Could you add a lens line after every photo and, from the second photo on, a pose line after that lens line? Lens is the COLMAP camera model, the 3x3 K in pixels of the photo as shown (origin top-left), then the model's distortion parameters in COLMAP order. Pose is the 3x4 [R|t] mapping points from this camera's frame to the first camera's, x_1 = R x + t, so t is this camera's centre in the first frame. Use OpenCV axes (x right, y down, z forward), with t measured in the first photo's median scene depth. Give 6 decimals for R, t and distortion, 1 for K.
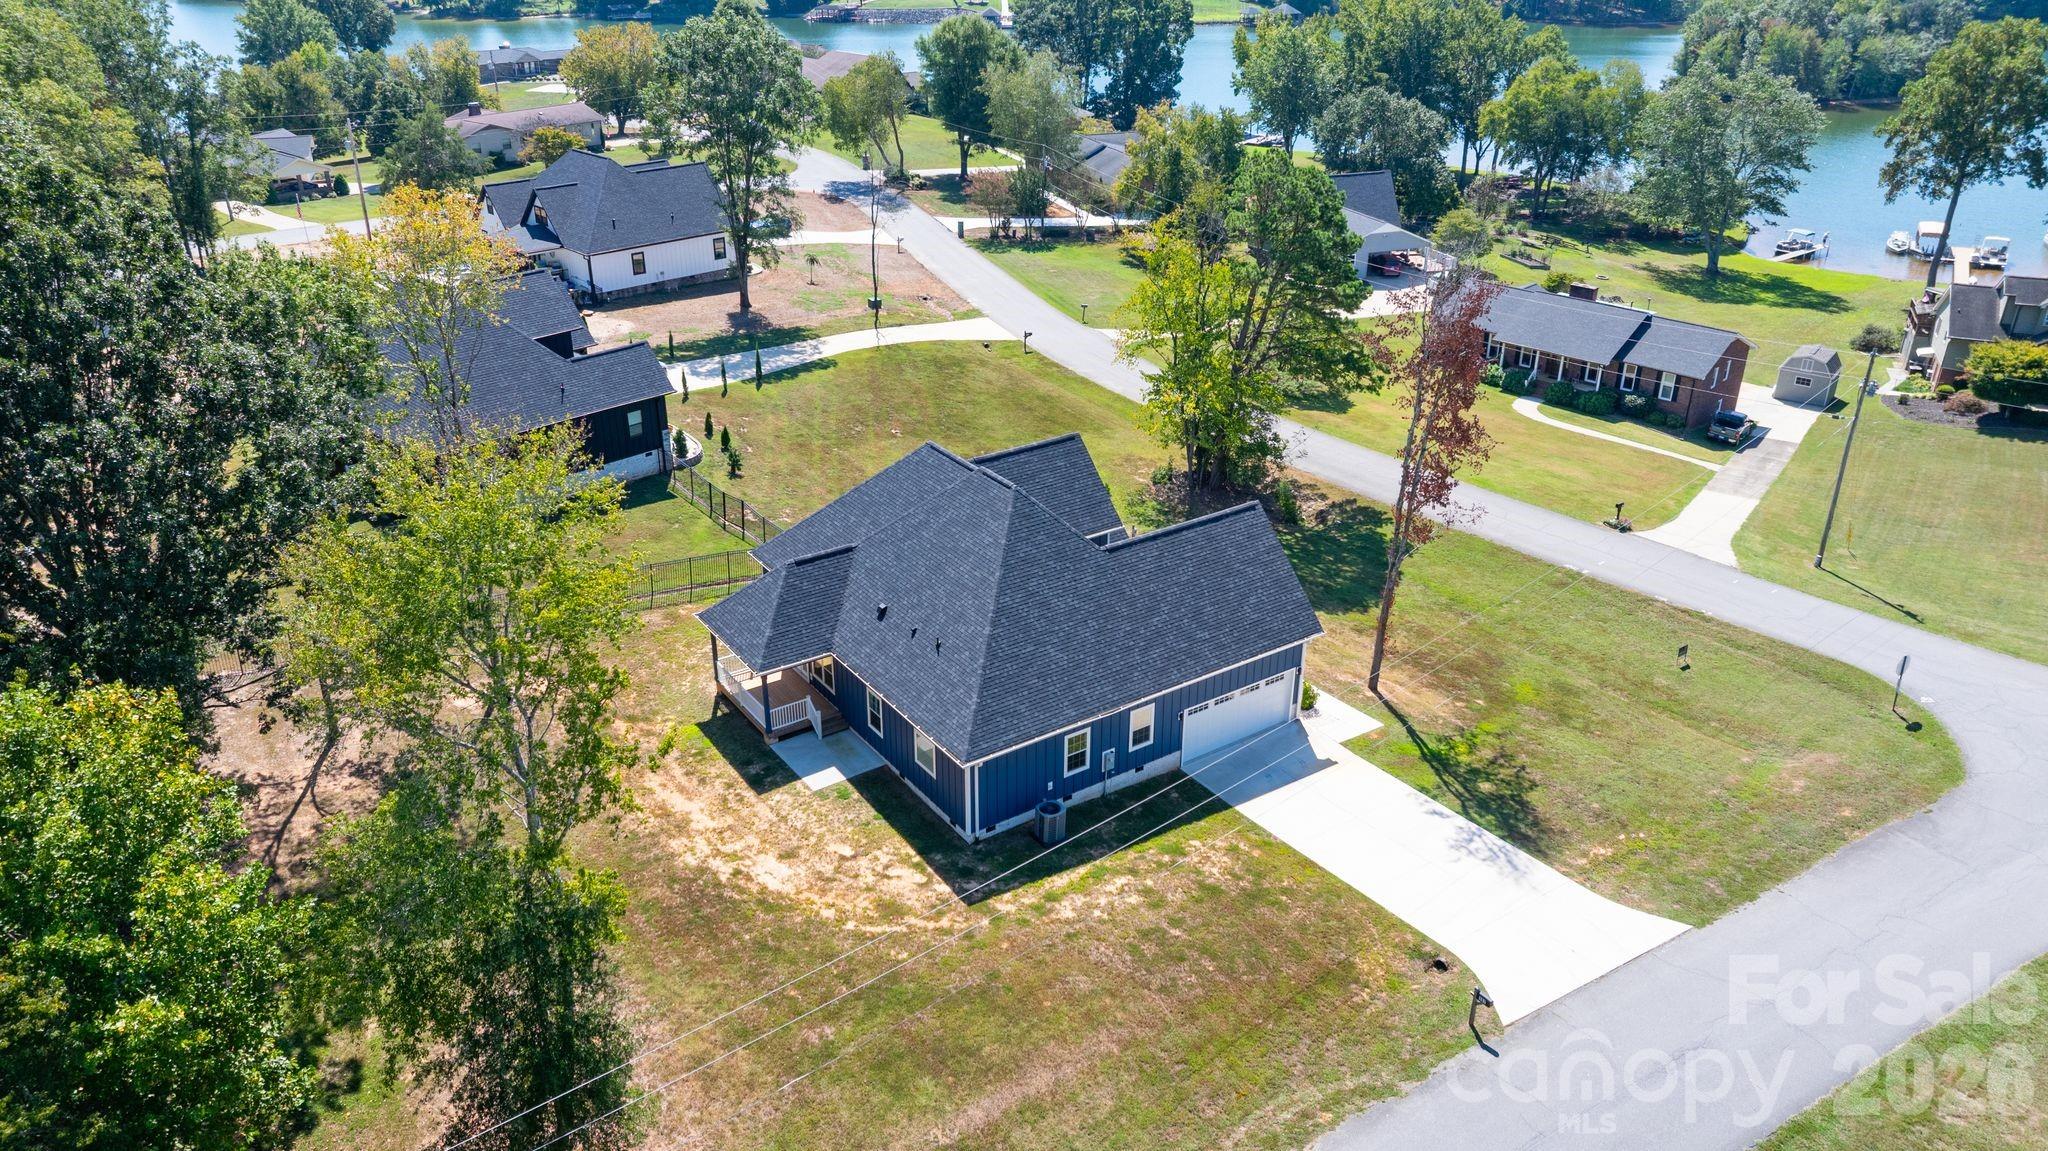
lens RADIAL K [[1441.3, 0, 1023.5], [0, 1441.3, 572.0], [0, 0, 1]] dist [-0.020005, 0.005122]
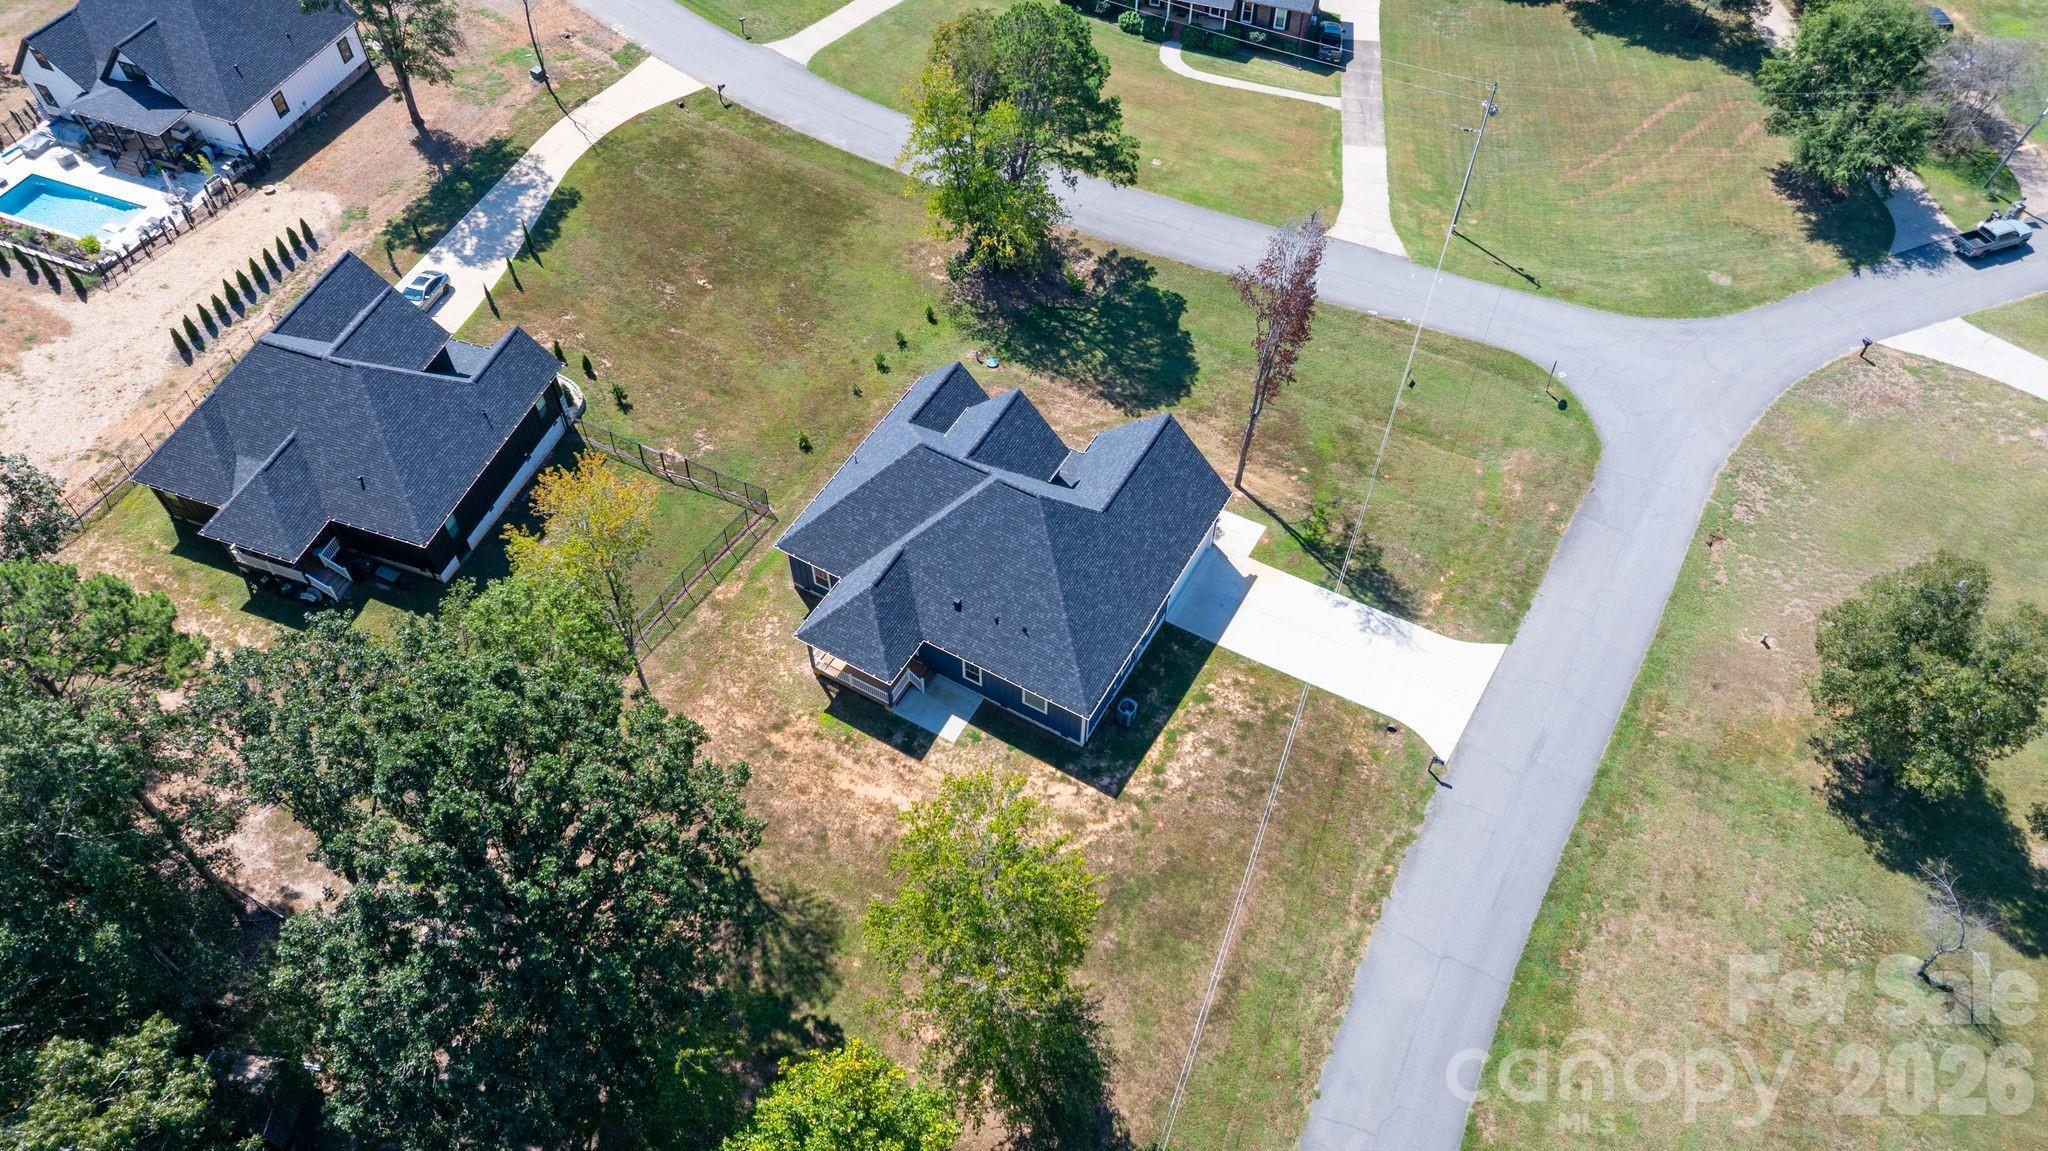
lens RADIAL K [[1441.3, 0, 1023.5], [0, 1441.3, 572.0], [0, 0, 1]] dist [-0.020005, 0.005122]
pose [[0.899508, -0.342815, 0.270856, -0.374994], [0.187830, 0.863159, 0.468696, -0.580479], [-0.394468, -0.370721, 0.840810, -0.120804]]
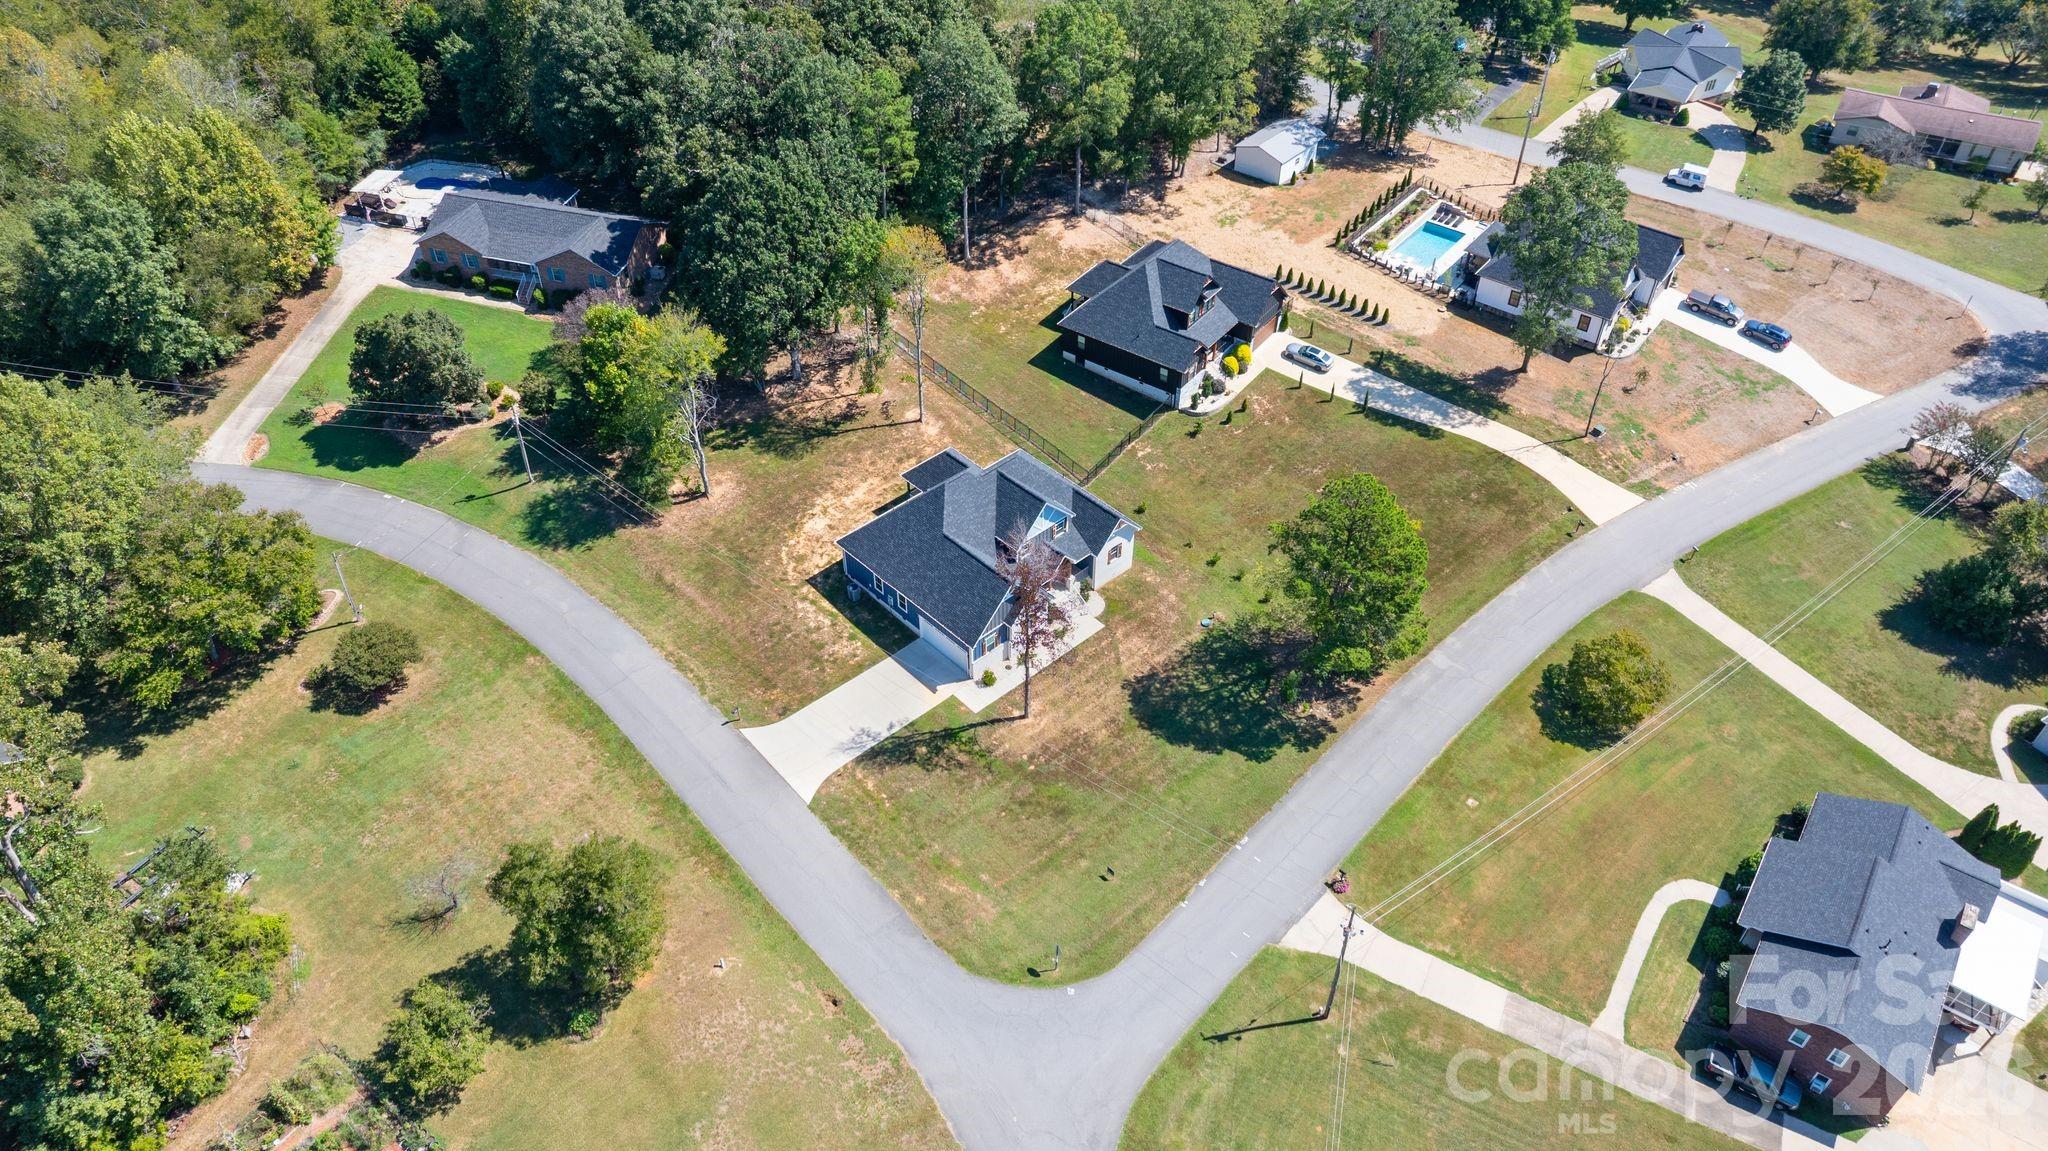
lens RADIAL K [[1428.6, 0, 1024.0], [0, 1428.6, 575.5], [0, 0, 1]] dist [-0.003561, -0.059443]
pose [[0.154697, 0.663055, -0.732411, 1.532166], [-0.434626, 0.711420, 0.552252, -1.095593], [0.887225, 0.232894, 0.398236, 0.282413]]
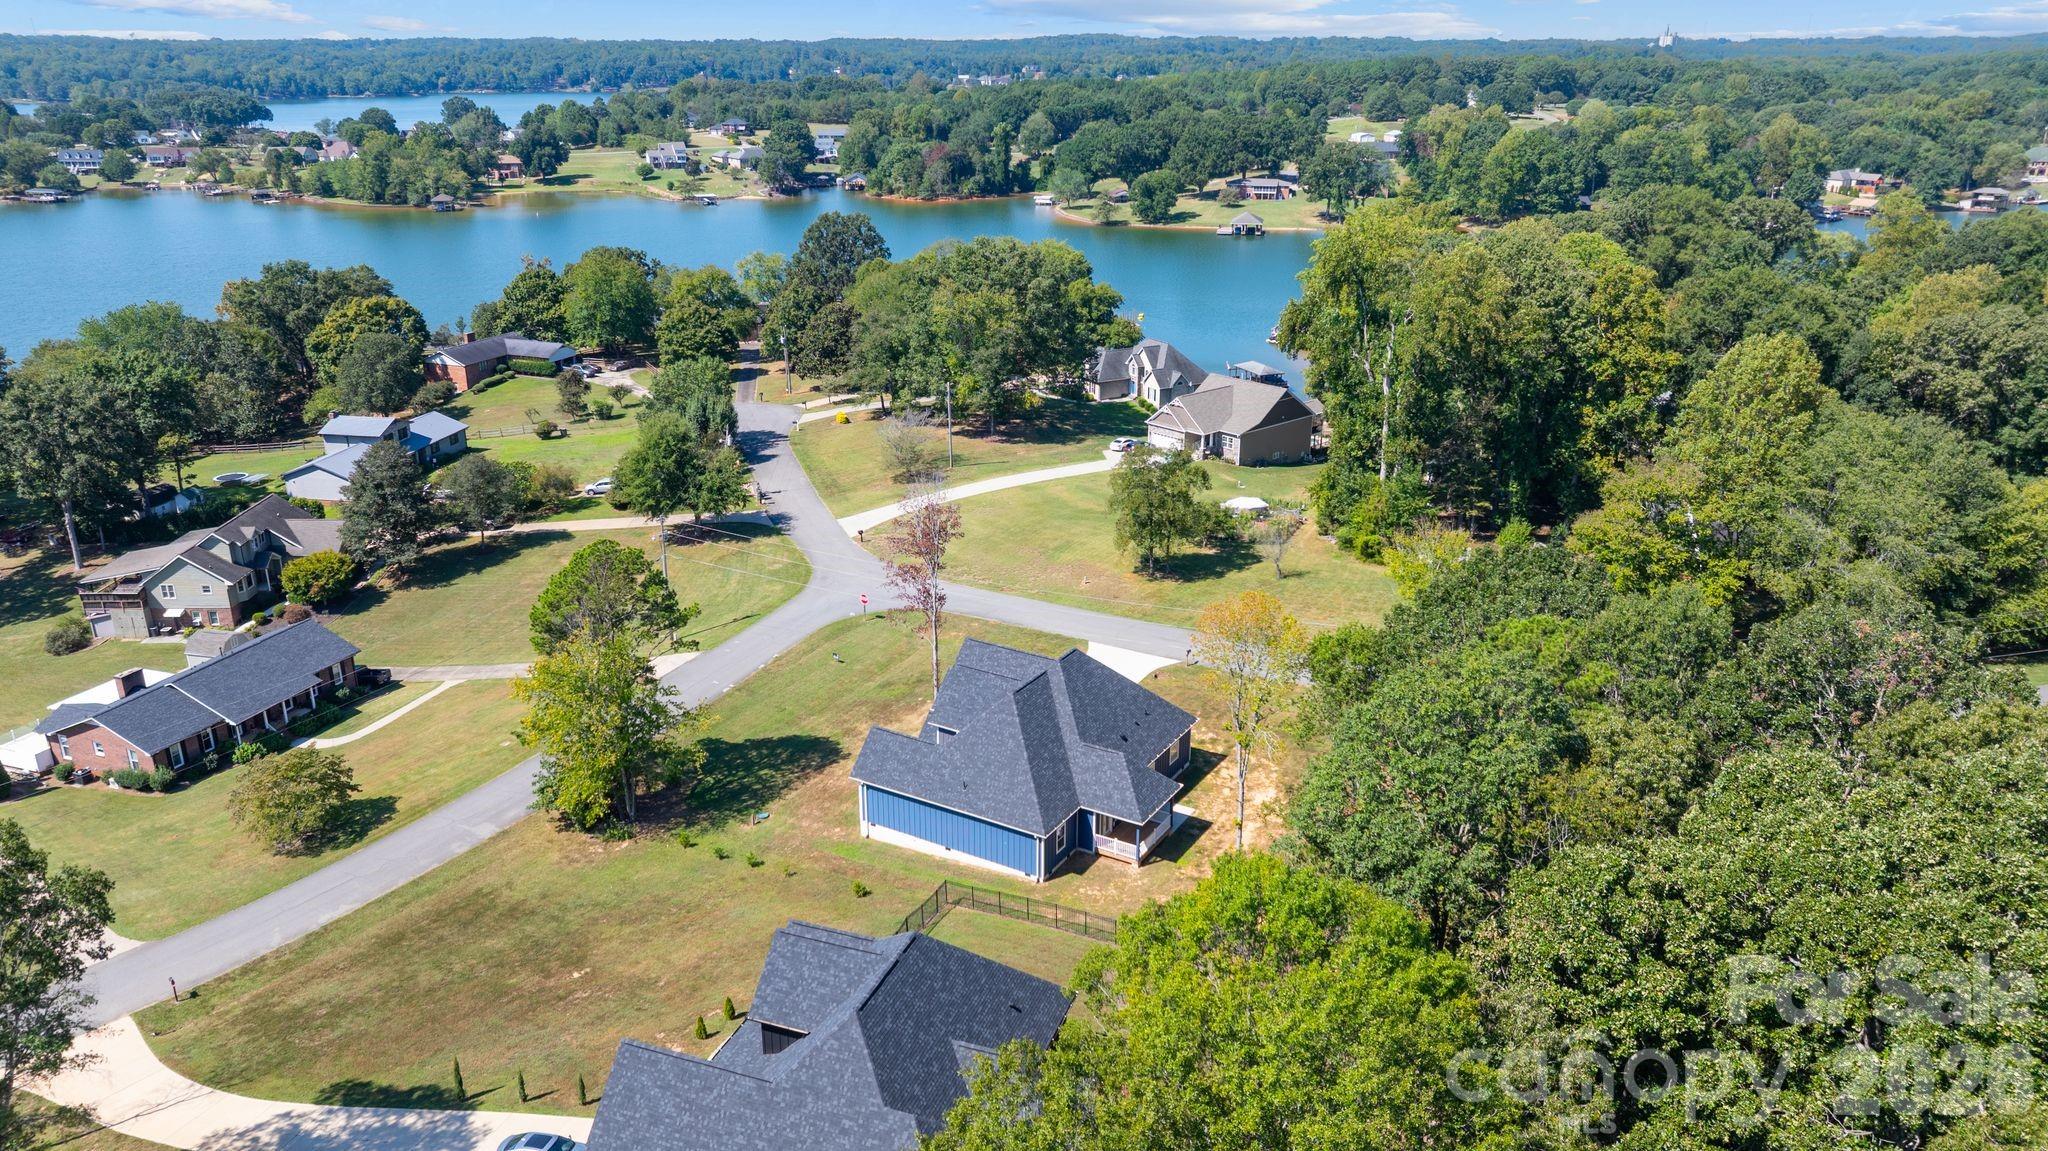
lens RADIAL K [[1456.3, 0, 1019.8], [0, 1456.3, 570.8], [0, 0, 1]] dist [-0.020476, -0.005456]
pose [[-0.420019, -0.308493, 0.853473, -1.419430], [0.394468, 0.784899, 0.477837, -0.976175], [-0.817299, 0.537369, -0.207982, 1.298429]]
